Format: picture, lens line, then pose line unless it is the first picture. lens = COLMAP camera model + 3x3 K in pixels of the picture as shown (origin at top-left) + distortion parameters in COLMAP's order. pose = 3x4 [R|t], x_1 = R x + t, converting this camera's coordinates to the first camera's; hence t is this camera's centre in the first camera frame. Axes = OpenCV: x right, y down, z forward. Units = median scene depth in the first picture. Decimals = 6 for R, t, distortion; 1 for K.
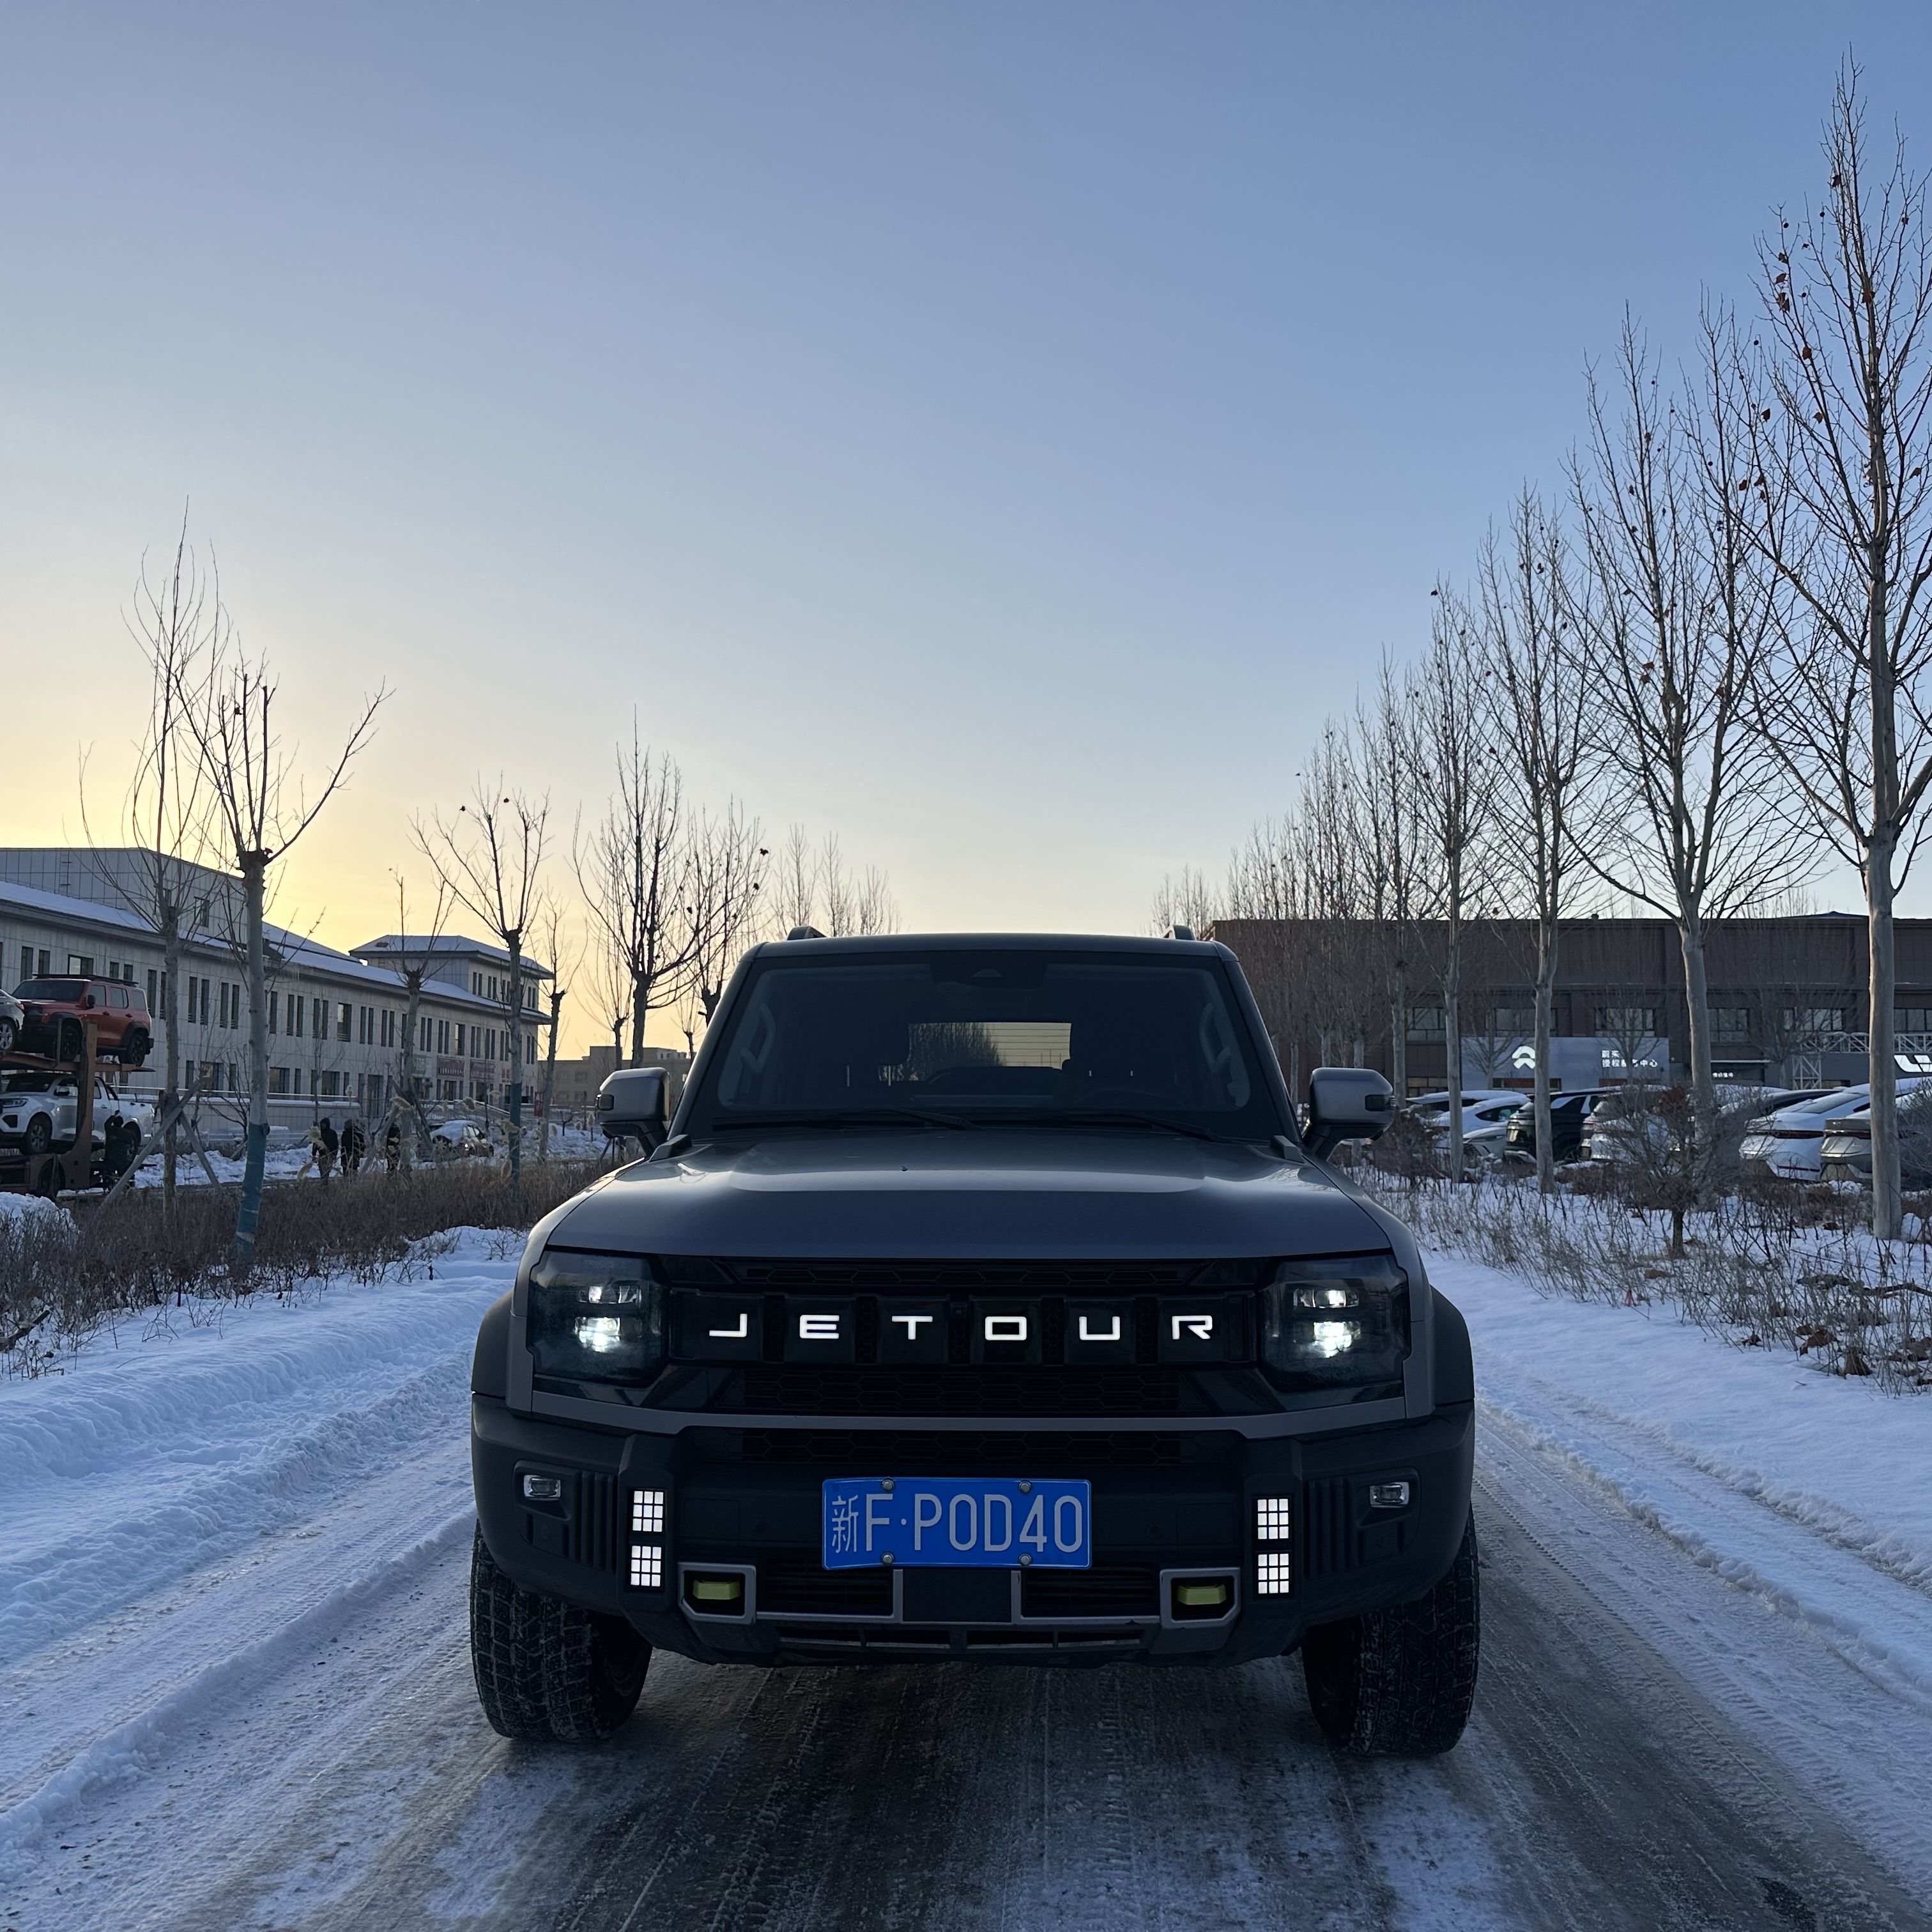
lens RADIAL K [[1767.9, 0, 966.0], [0, 1767.9, 966.0], [0, 0, 1]] dist [0.108779, -0.144513]
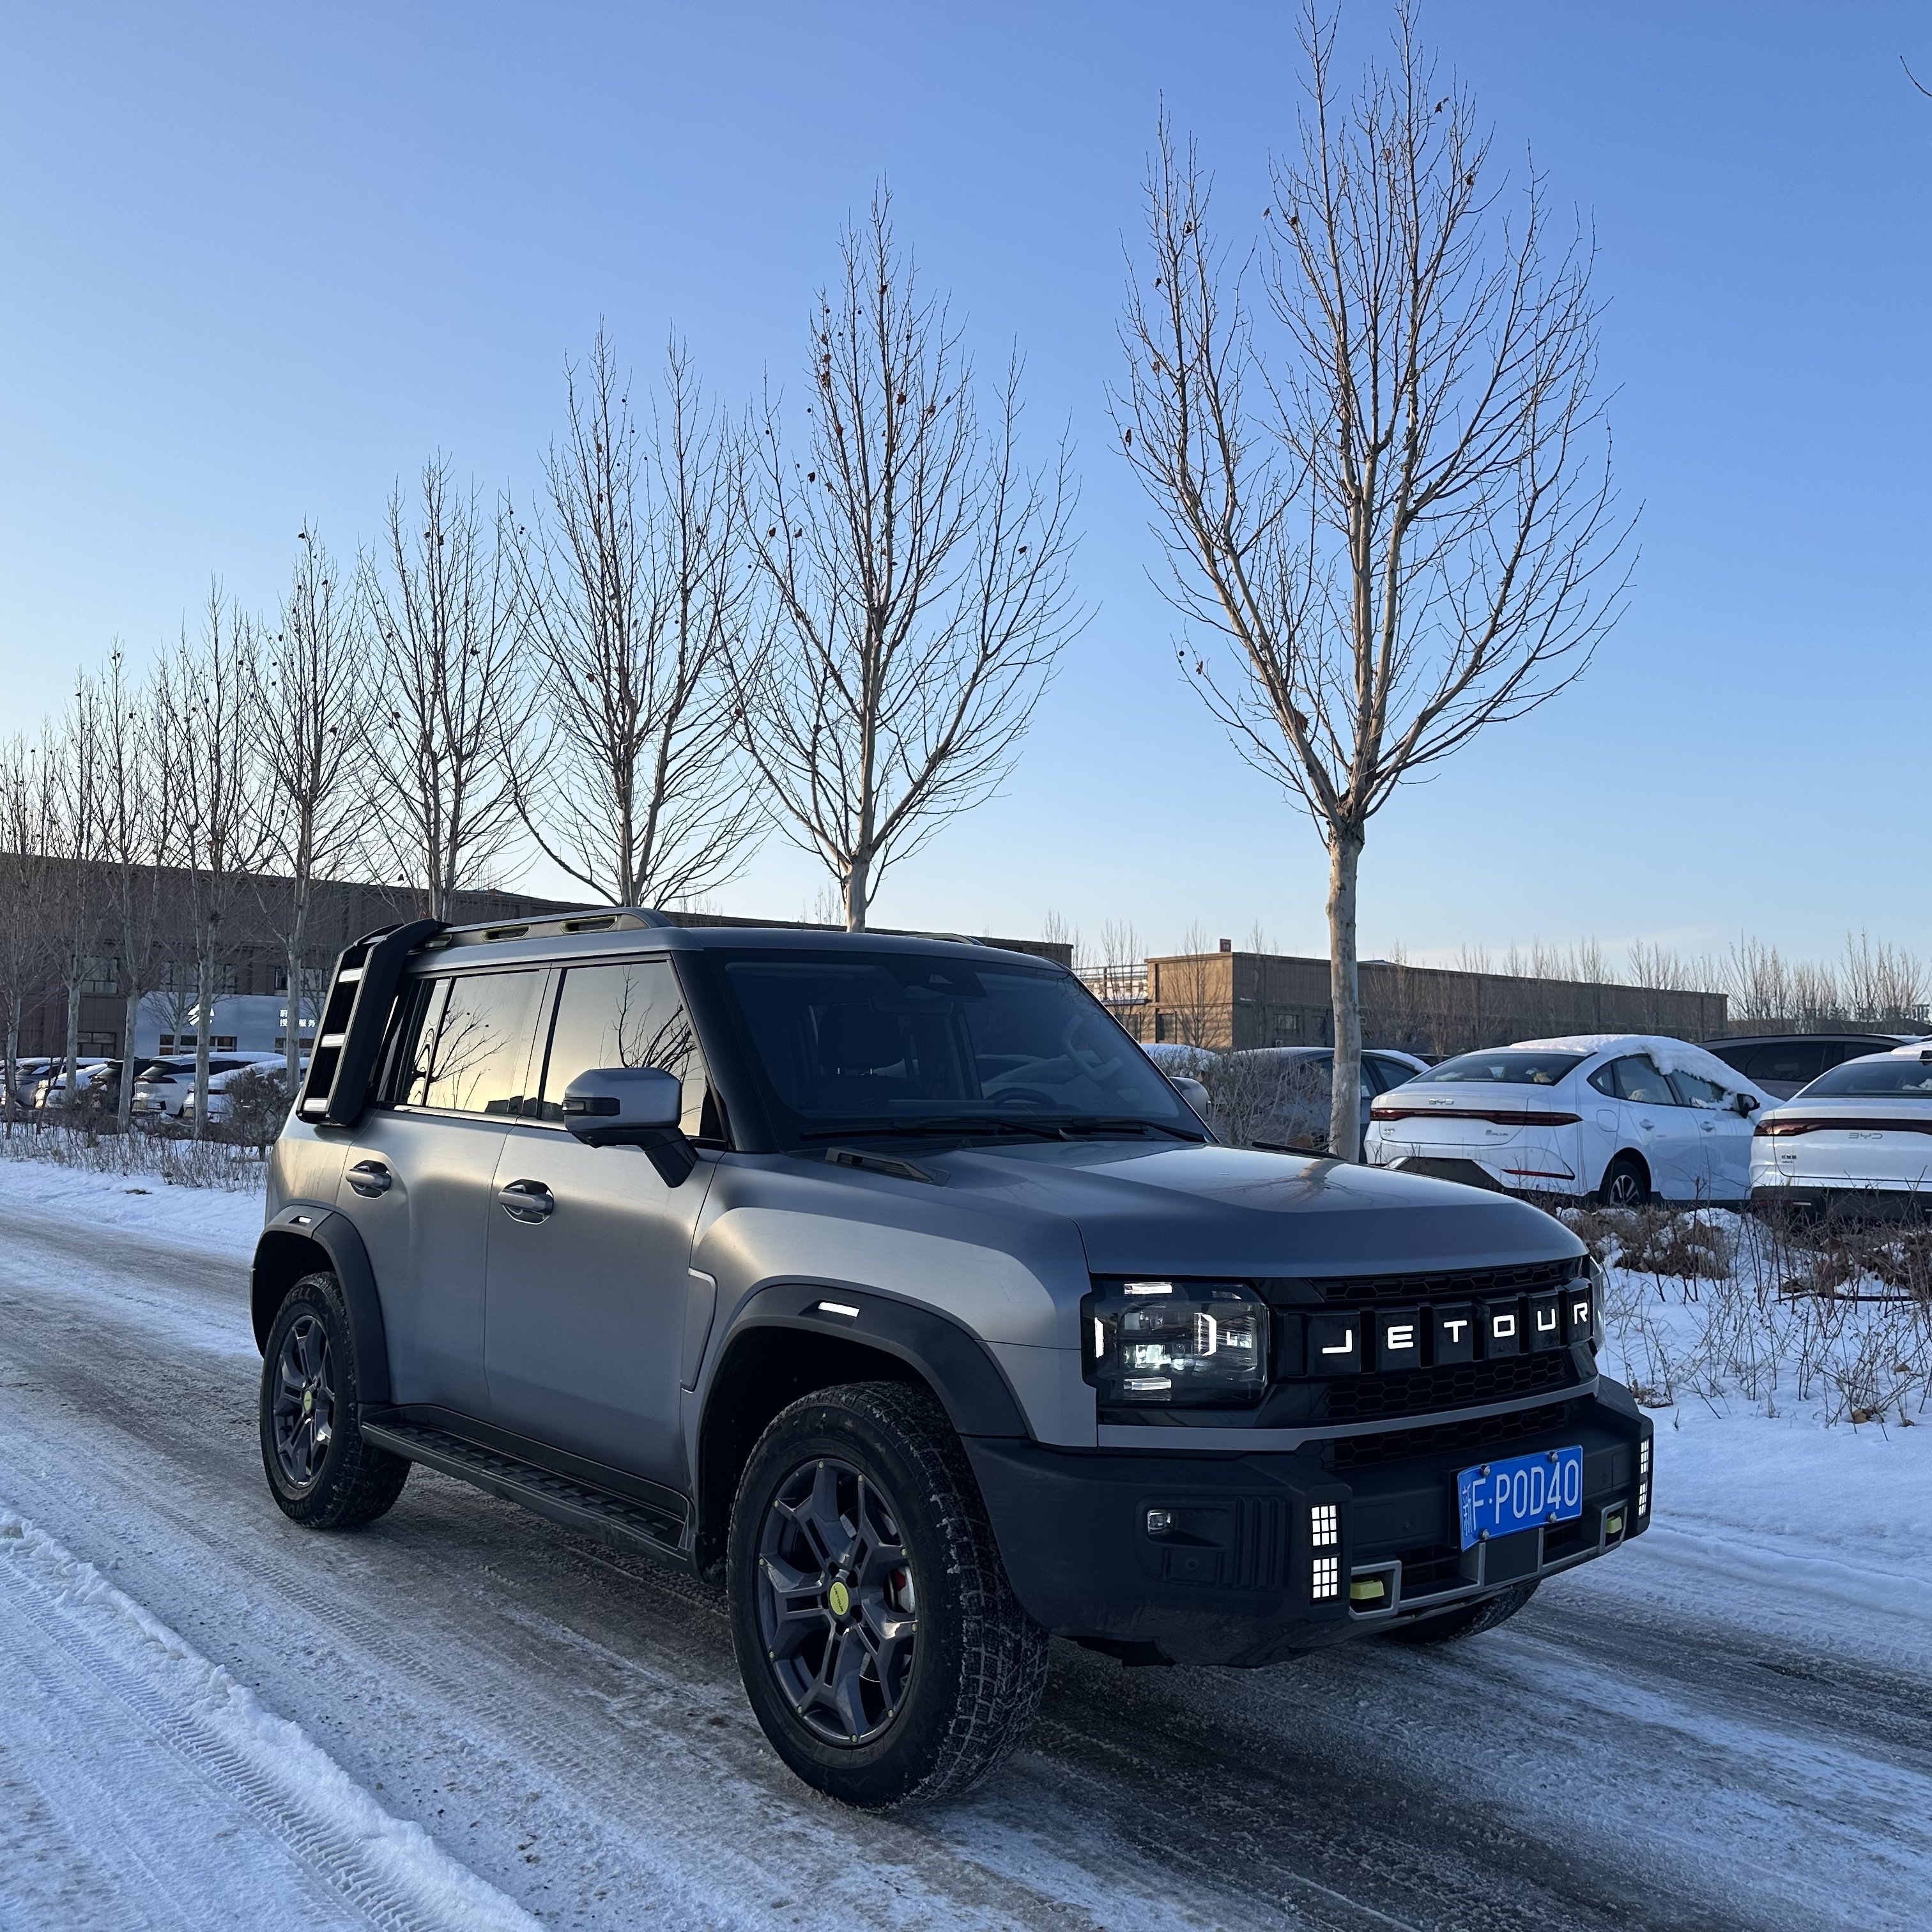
lens RADIAL K [[1766.3, 0, 998.7], [0, 1766.3, 975.3], [0, 0, 1]] dist [0.092543, -0.130432]
pose [[0.737818, 0.054686, 0.672781, -0.961162], [-0.073177, 0.997319, -0.000815, 0.000982], [-0.671021, -0.048631, 0.739842, 0.350374]]
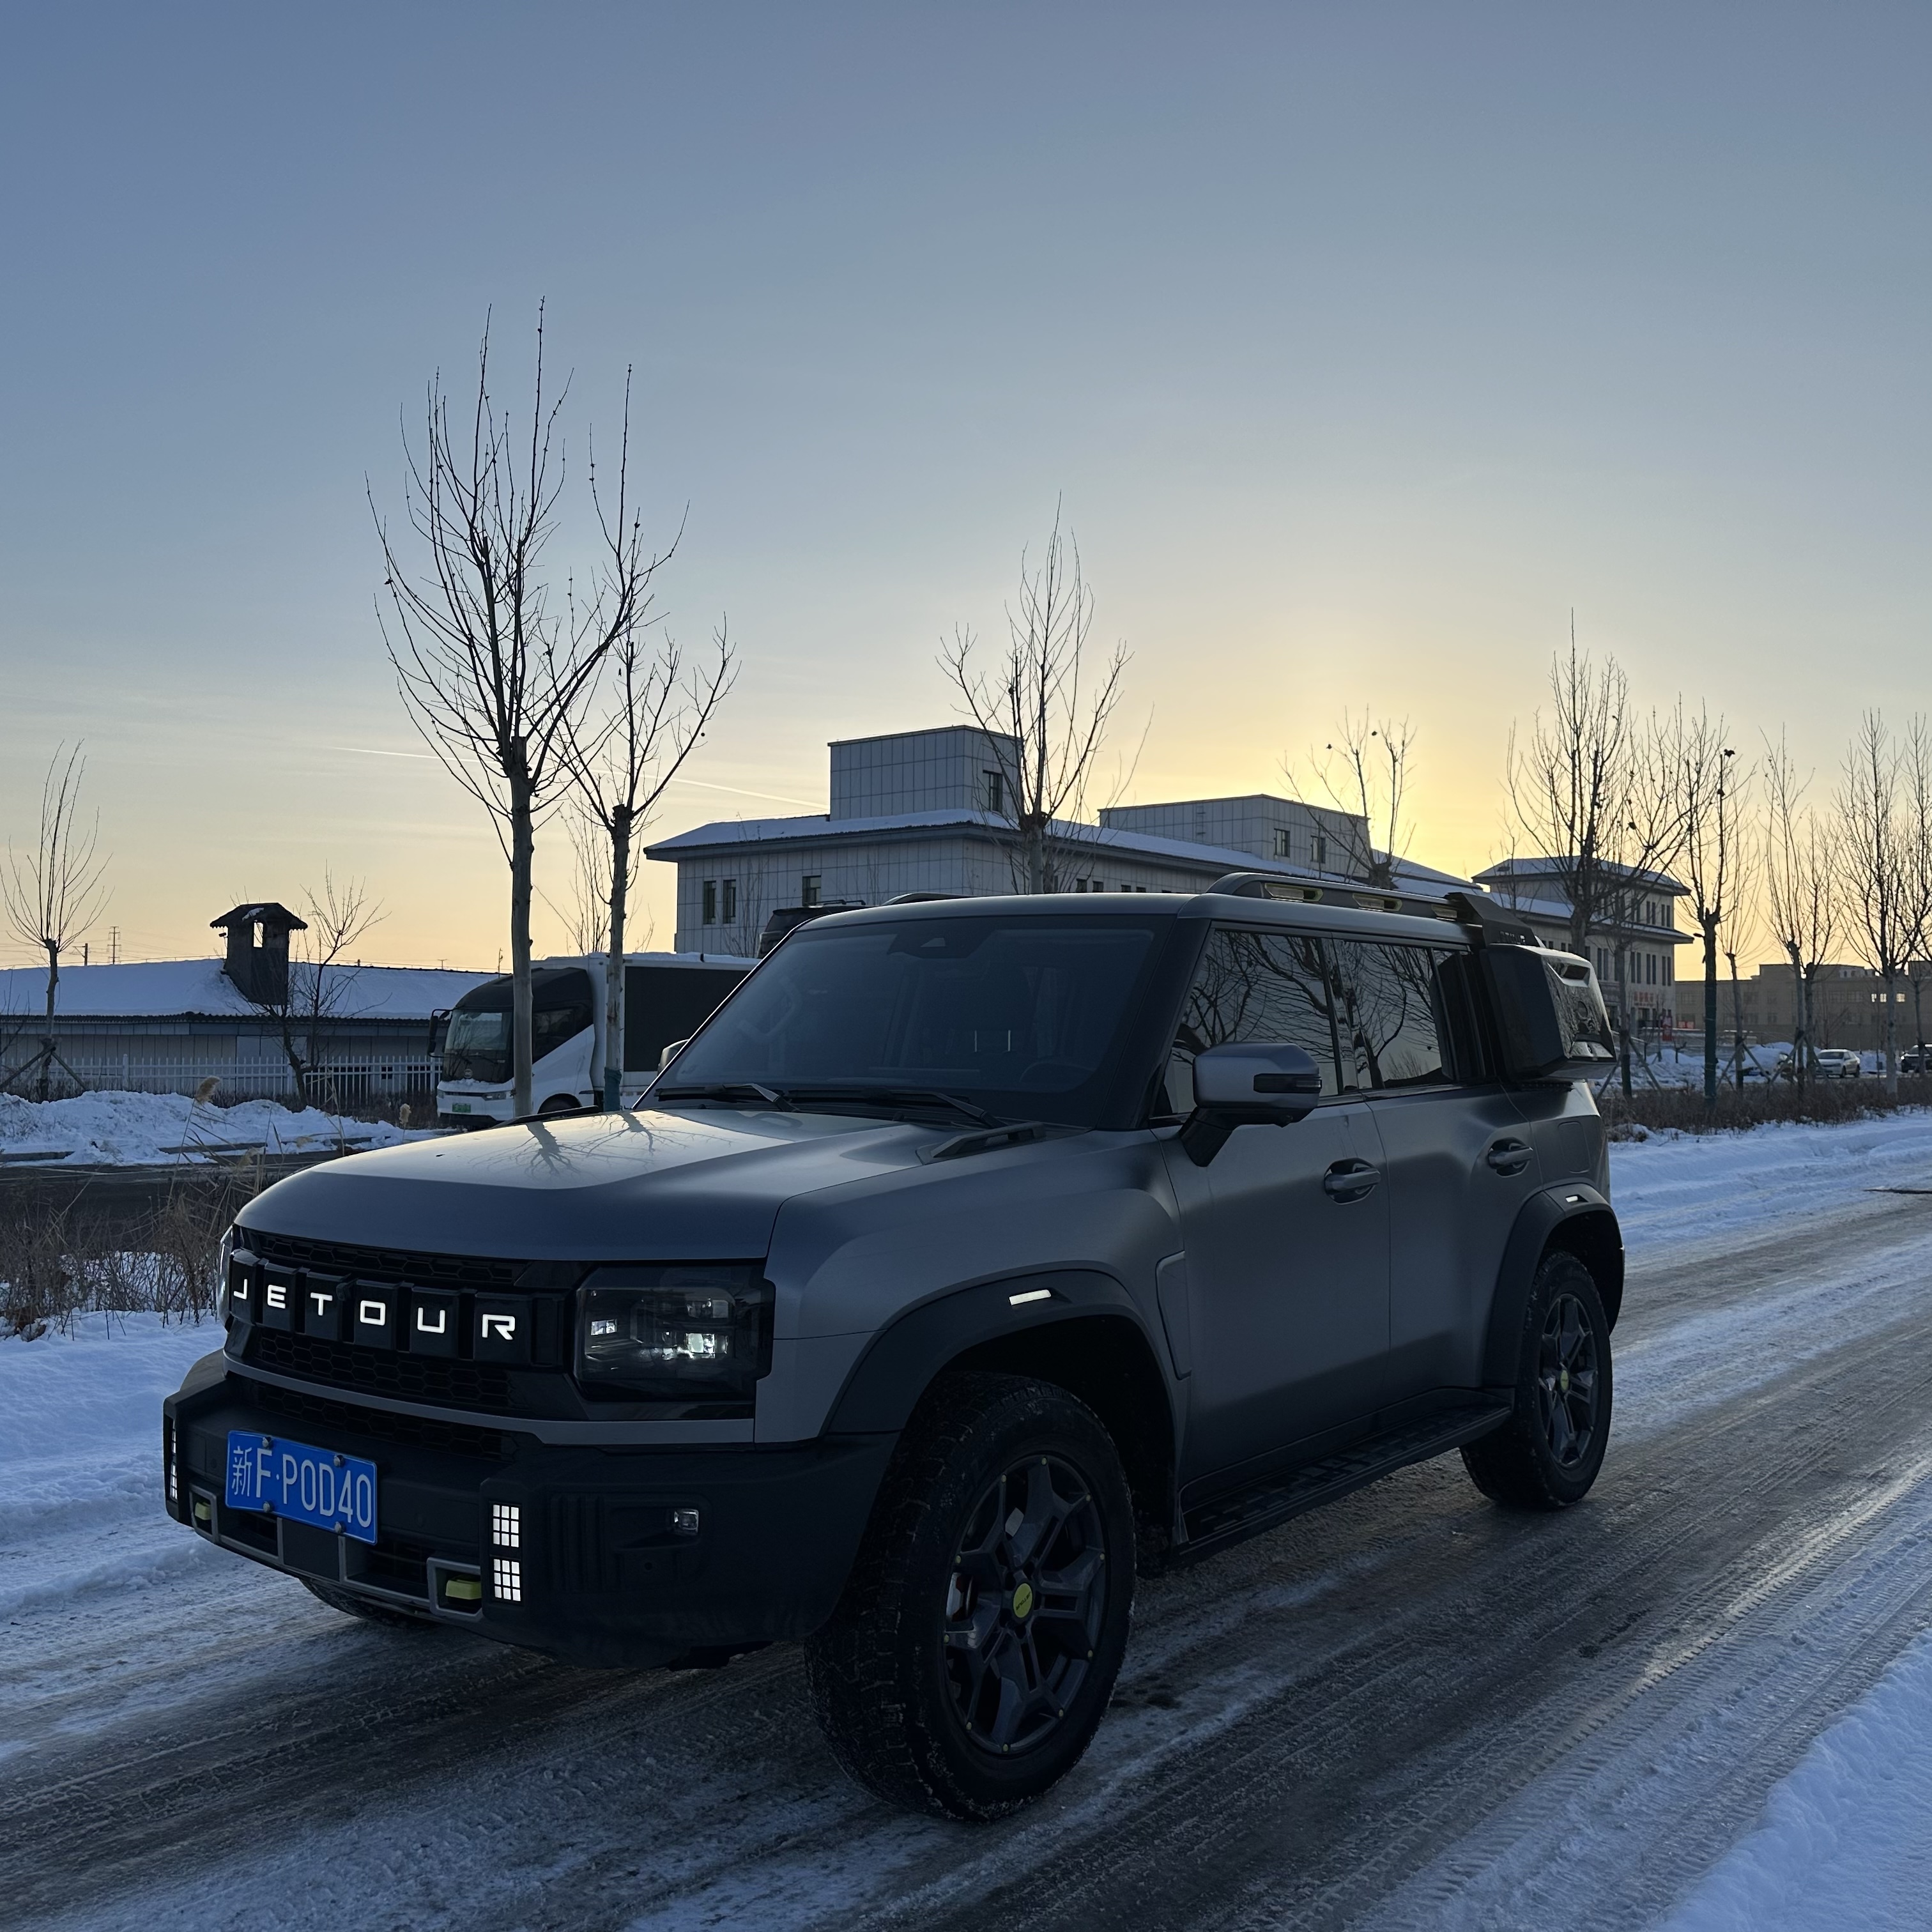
lens RADIAL K [[1778.2, 0, 959.7], [0, 1778.2, 940.6], [0, 0, 1]] dist [0.058297, -0.074265]
pose [[0.806409, -0.032974, -0.590438, 0.893591], [0.050489, 0.998638, 0.013186, -0.013892], [0.589199, -0.040444, 0.806975, 0.330625]]
